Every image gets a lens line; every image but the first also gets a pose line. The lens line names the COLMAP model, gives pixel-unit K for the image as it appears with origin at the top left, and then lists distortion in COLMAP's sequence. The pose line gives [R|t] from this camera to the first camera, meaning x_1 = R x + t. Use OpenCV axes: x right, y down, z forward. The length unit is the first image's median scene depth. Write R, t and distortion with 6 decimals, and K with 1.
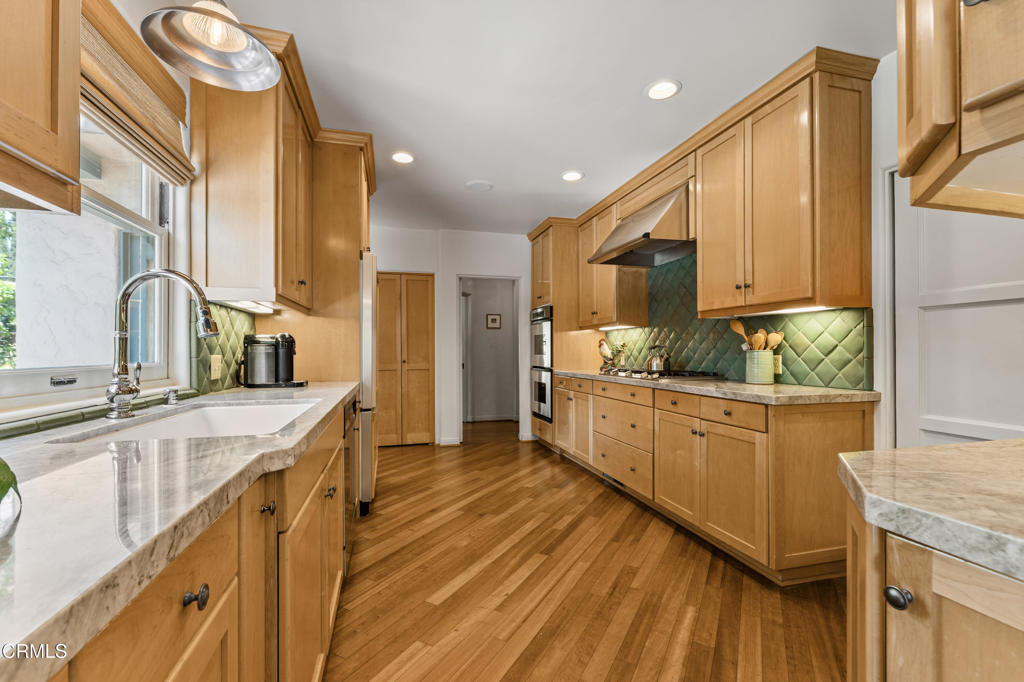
lens RADIAL K [[425.0, 0, 510.0], [0, 425.0, 347.6], [0, 0, 1]] dist [-0.000606, -0.000486]
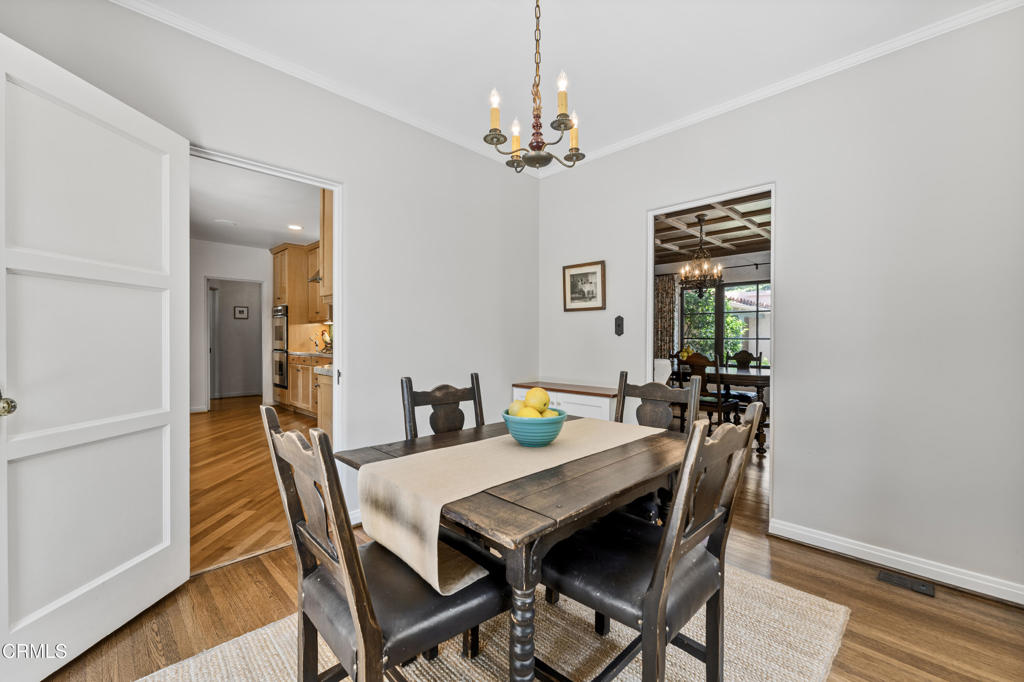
lens RADIAL K [[425.0, 0, 508.5], [0, 425.0, 340.3], [0, 0, 1]] dist [-0.000606, -0.000486]
pose [[0.875007, 0.000433, 0.484109, 0.052557], [-0.007890, 0.999880, 0.013367, -0.007822], [-0.484045, -0.015516, 0.874905, -0.524645]]
